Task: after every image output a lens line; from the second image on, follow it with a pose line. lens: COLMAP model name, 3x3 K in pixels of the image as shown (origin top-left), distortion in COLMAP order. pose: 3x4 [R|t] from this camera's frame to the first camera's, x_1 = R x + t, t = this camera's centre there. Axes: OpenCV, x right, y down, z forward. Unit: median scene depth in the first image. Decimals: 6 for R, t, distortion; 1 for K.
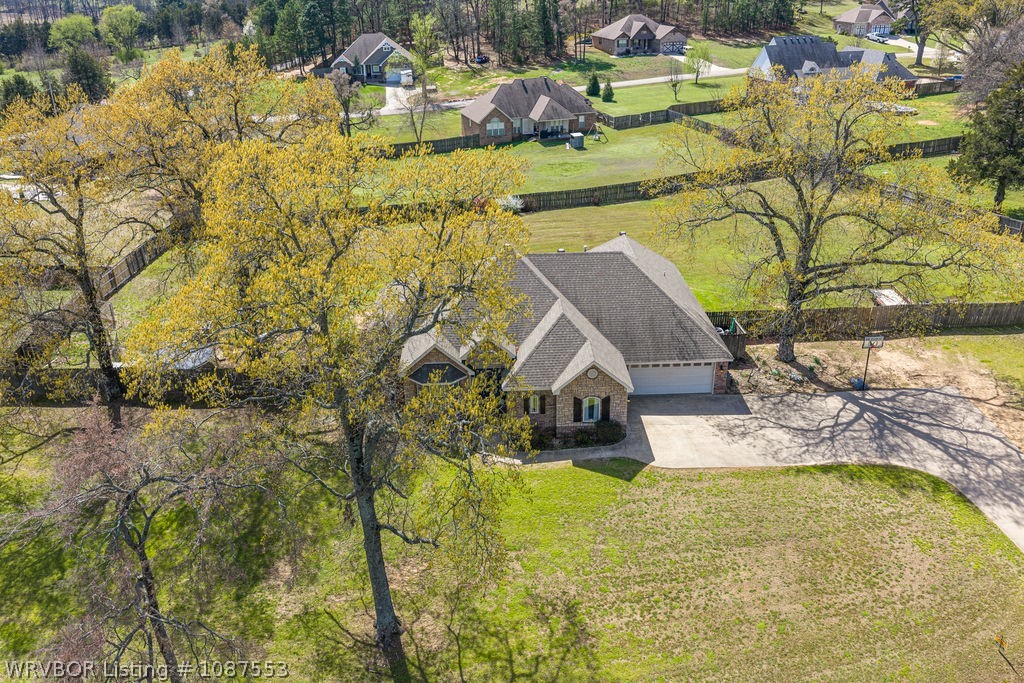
lens RADIAL K [[850.2, 0, 514.6], [0, 850.2, 343.4], [0, 0, 1]] dist [0.011453, -0.022444]
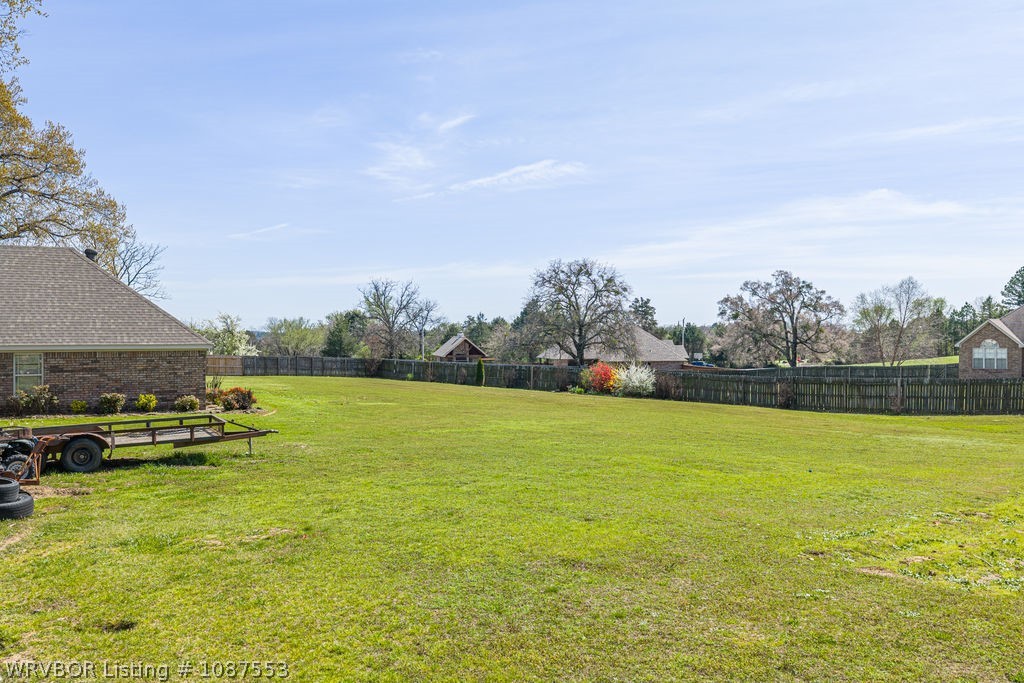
lens RADIAL K [[850.2, 0, 516.3], [0, 850.2, 337.3], [0, 0, 1]] dist [0.011453, -0.022444]
pose [[0.445135, 0.018044, -0.895282, 0.963425], [-0.375658, 0.911328, -0.168410, -0.110220], [0.812857, 0.411284, 0.412442, 1.280356]]
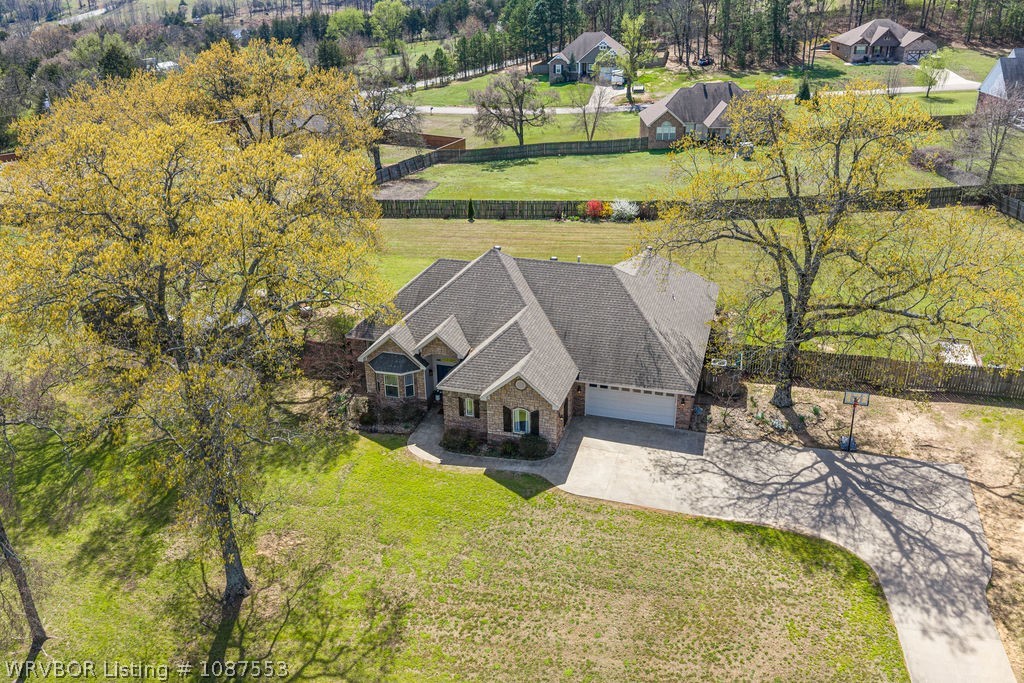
lens RADIAL K [[850.2, 0, 513.5], [0, 850.2, 340.2], [0, 0, 1]] dist [0.011453, -0.022444]
pose [[0.946418, 0.132906, -0.294329, 0.348715], [-0.133352, 0.990893, 0.018649, -0.031182], [0.294128, 0.021599, 0.955522, 0.057817]]
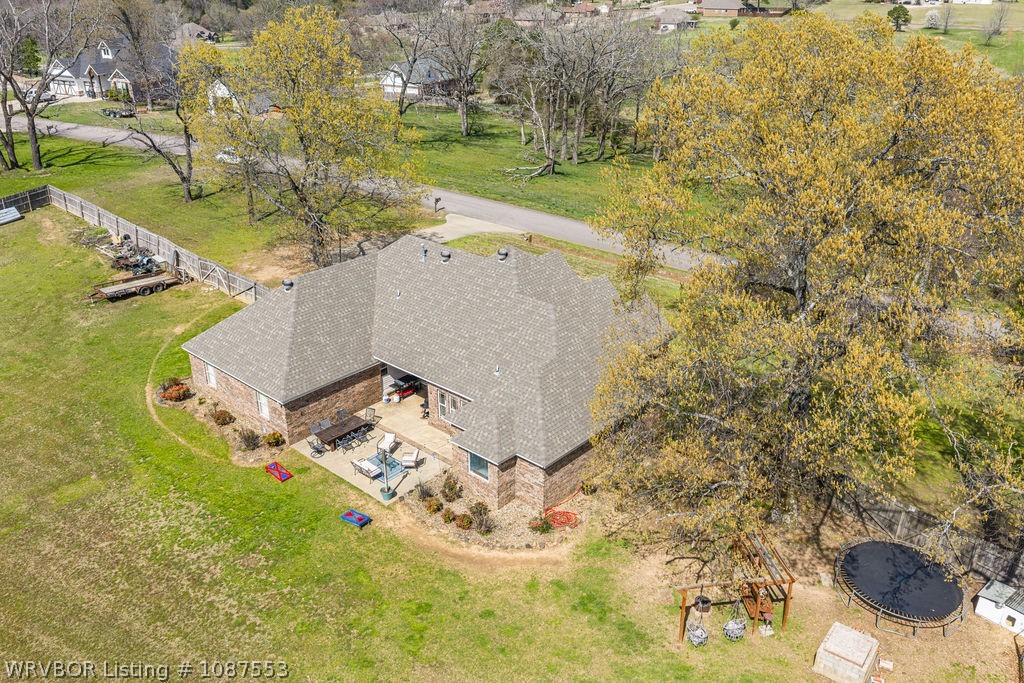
lens RADIAL K [[850.2, 0, 511.1], [0, 850.2, 336.5], [0, 0, 1]] dist [0.011453, -0.022444]
pose [[-0.722479, -0.272010, 0.635638, -0.615480], [0.293939, 0.711294, 0.638483, -0.637021], [-0.625799, 0.648129, -0.433940, 1.541539]]
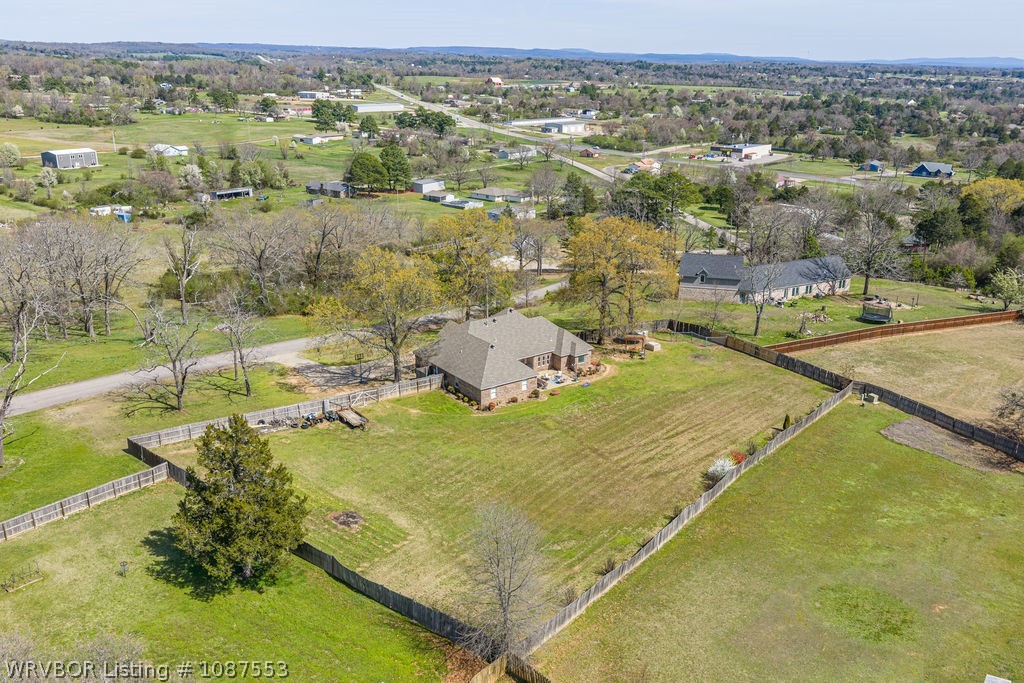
lens RADIAL K [[850.2, 0, 512.2], [0, 850.2, 345.2], [0, 0, 1]] dist [0.011453, -0.022444]
pose [[-0.831739, 0.187380, -0.522588, 1.319728], [-0.222741, 0.749599, 0.623287, -1.607707], [0.508523, 0.634814, -0.581734, 2.619052]]
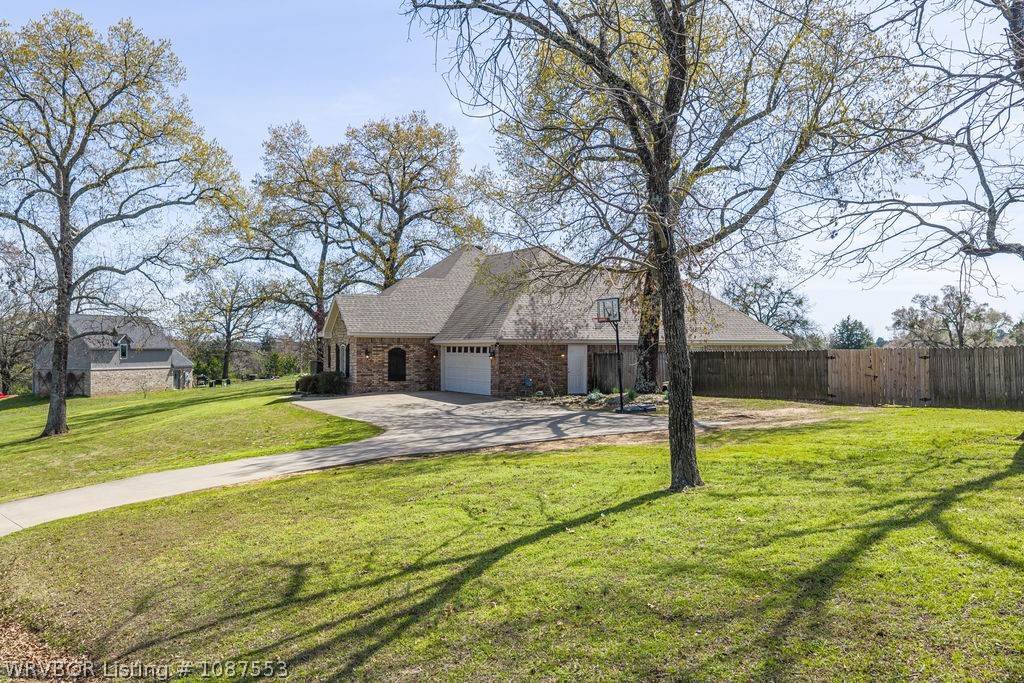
lens RADIAL K [[850.2, 0, 507.0], [0, 850.2, 331.6], [0, 0, 1]] dist [0.011453, -0.022444]
pose [[0.453062, 0.002314, -0.891476, 0.922998], [-0.378326, 0.905980, -0.189920, 0.149190], [0.807220, 0.423314, 0.411341, 0.743465]]
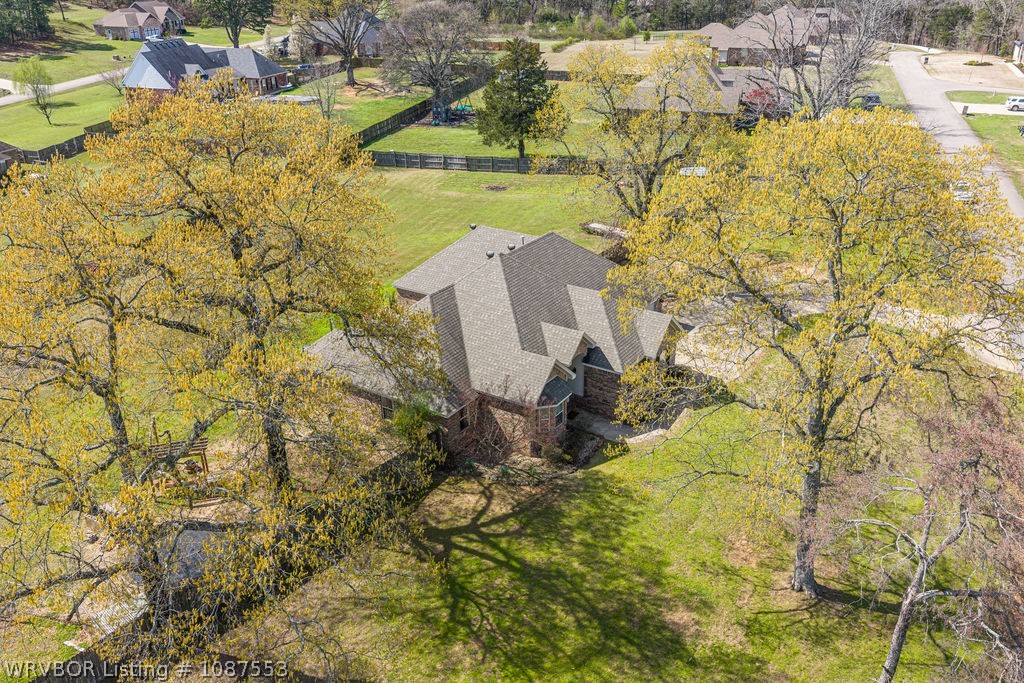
lens RADIAL K [[850.2, 0, 519.7], [0, 850.2, 338.9], [0, 0, 1]] dist [0.011453, -0.022444]
pose [[0.581156, -0.331563, 0.743185, -0.796724], [0.338650, 0.928941, 0.149618, -0.171735], [-0.739983, 0.164729, 0.652143, 0.406928]]
